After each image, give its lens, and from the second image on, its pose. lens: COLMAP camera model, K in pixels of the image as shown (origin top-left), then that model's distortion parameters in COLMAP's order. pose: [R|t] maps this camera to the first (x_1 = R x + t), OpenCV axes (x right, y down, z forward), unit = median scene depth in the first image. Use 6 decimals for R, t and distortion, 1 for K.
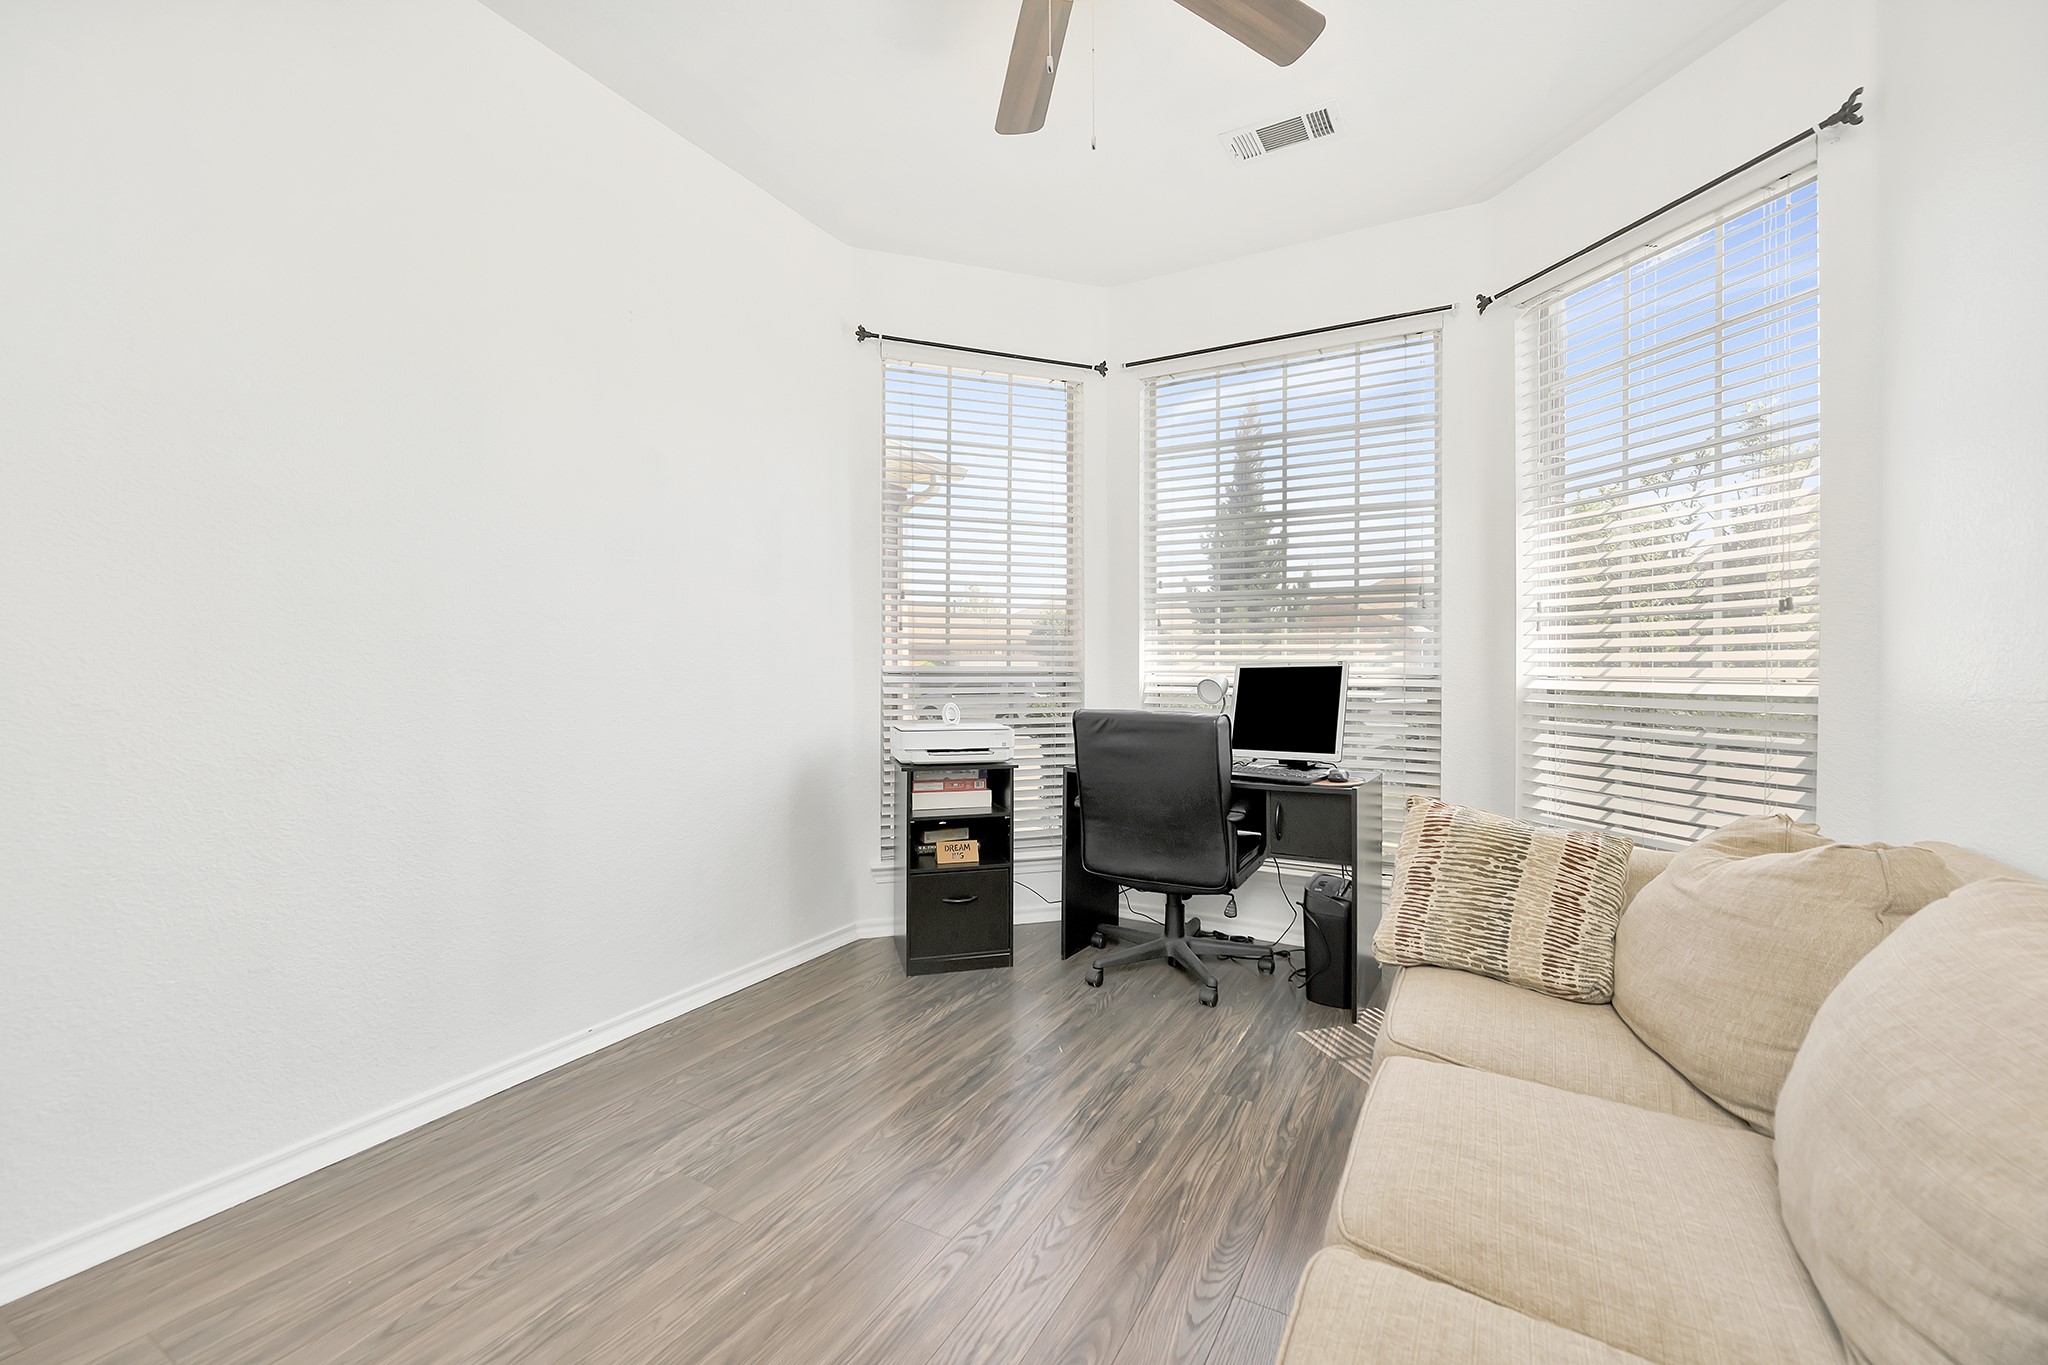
lens RADIAL K [[817.3, 0, 1024.3], [0, 817.3, 676.6], [0, 0, 1]] dist [-0.003357, -0.000053]
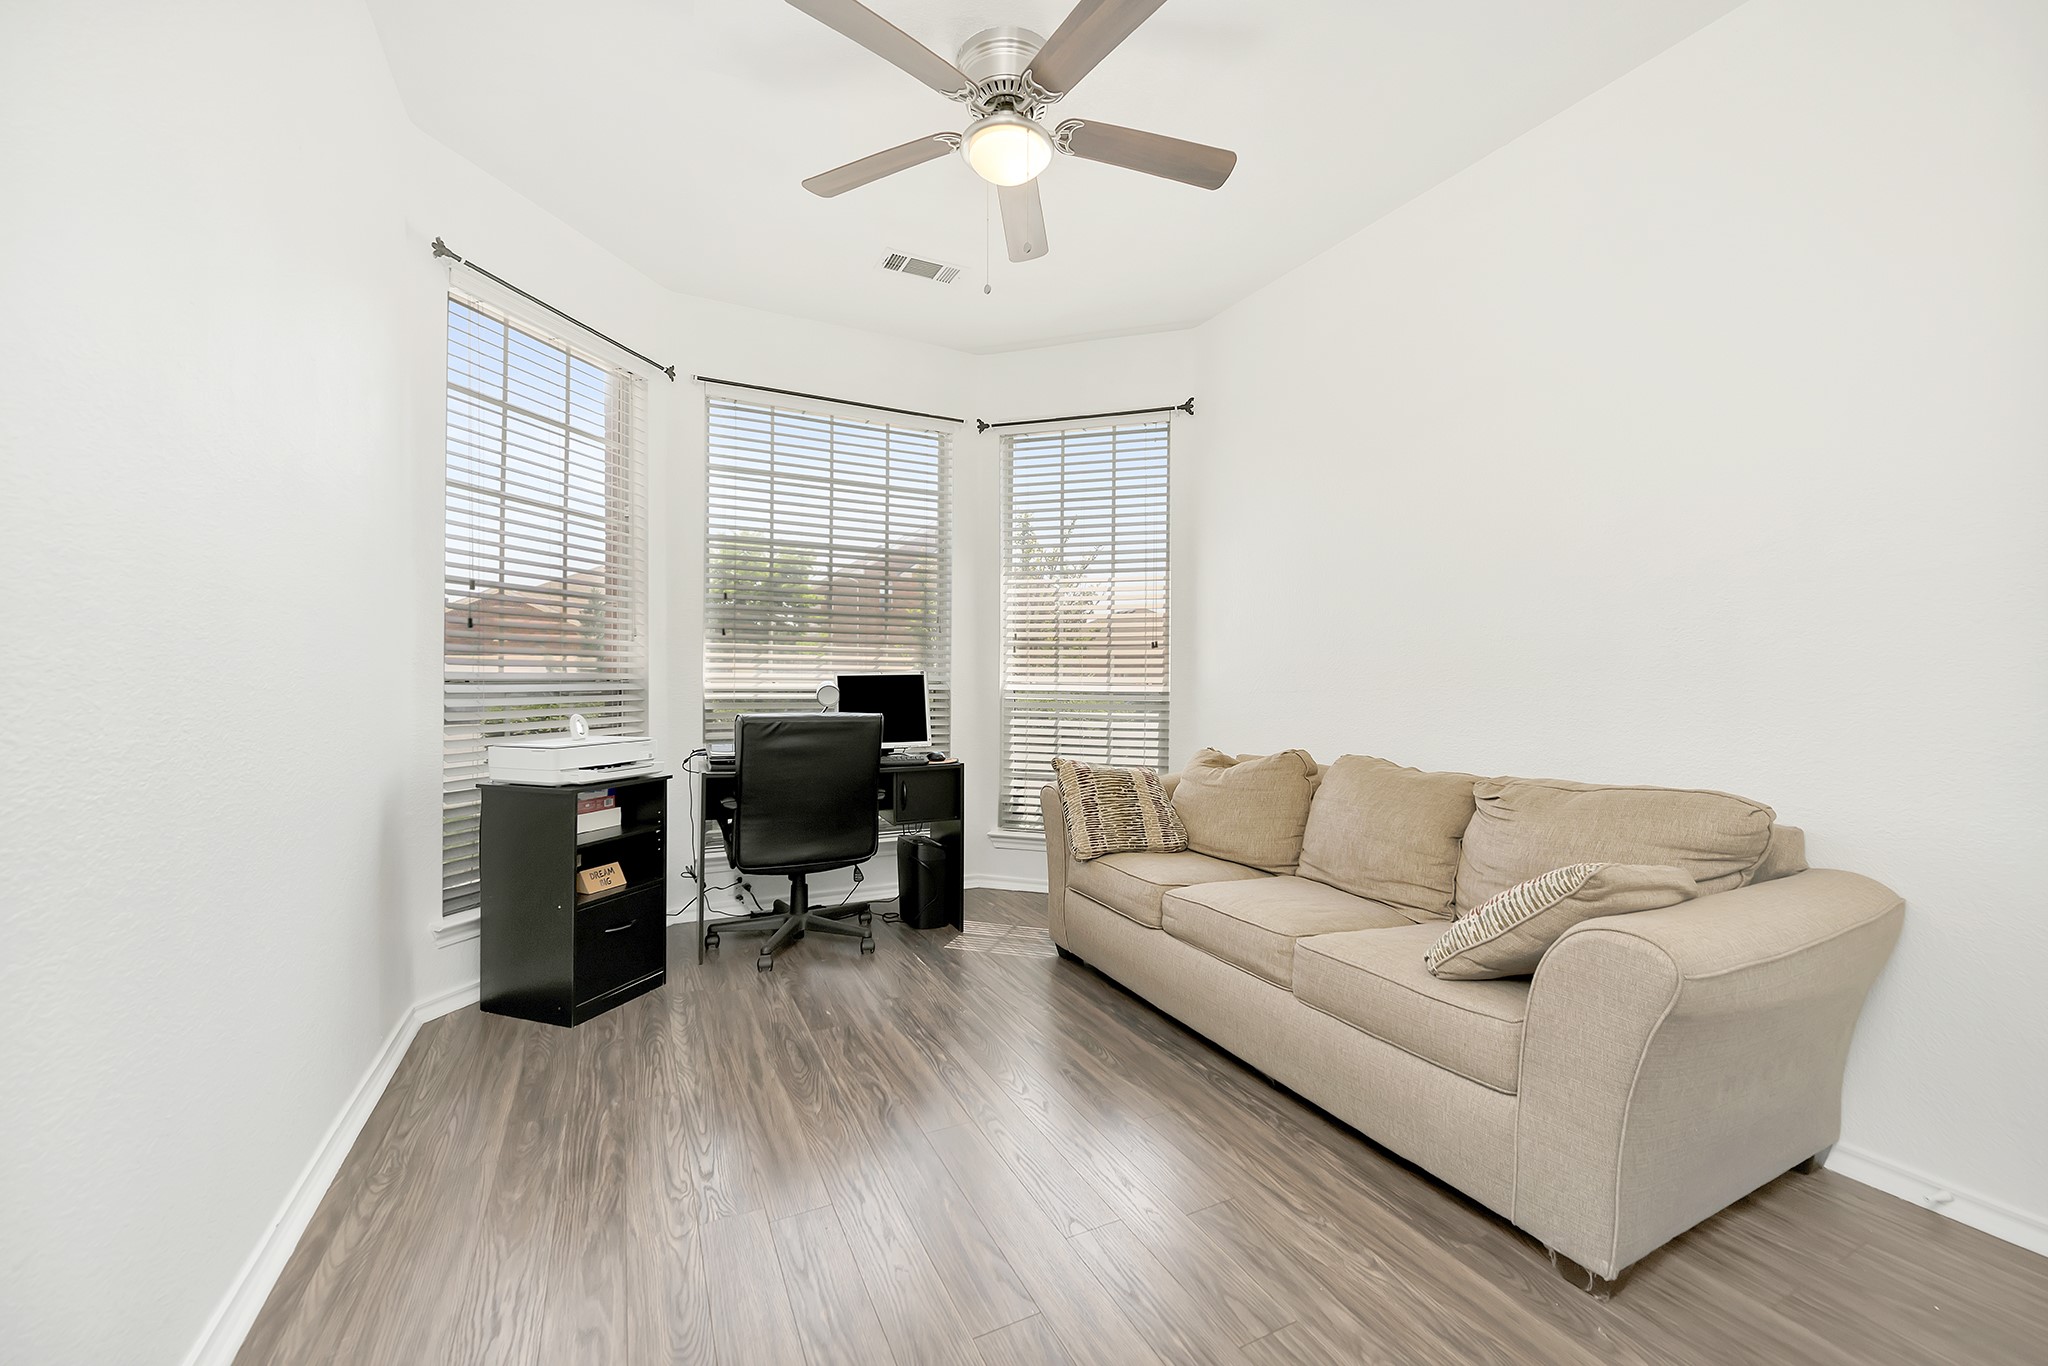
lens RADIAL K [[817.3, 0, 1019.9], [0, 817.3, 682.2], [0, 0, 1]] dist [-0.003357, -0.000053]
pose [[0.573607, -0.003801, 0.819122, -0.622648], [0.003563, 0.999991, 0.002146, -0.003350], [-0.819123, 0.001687, 0.573616, 0.112843]]
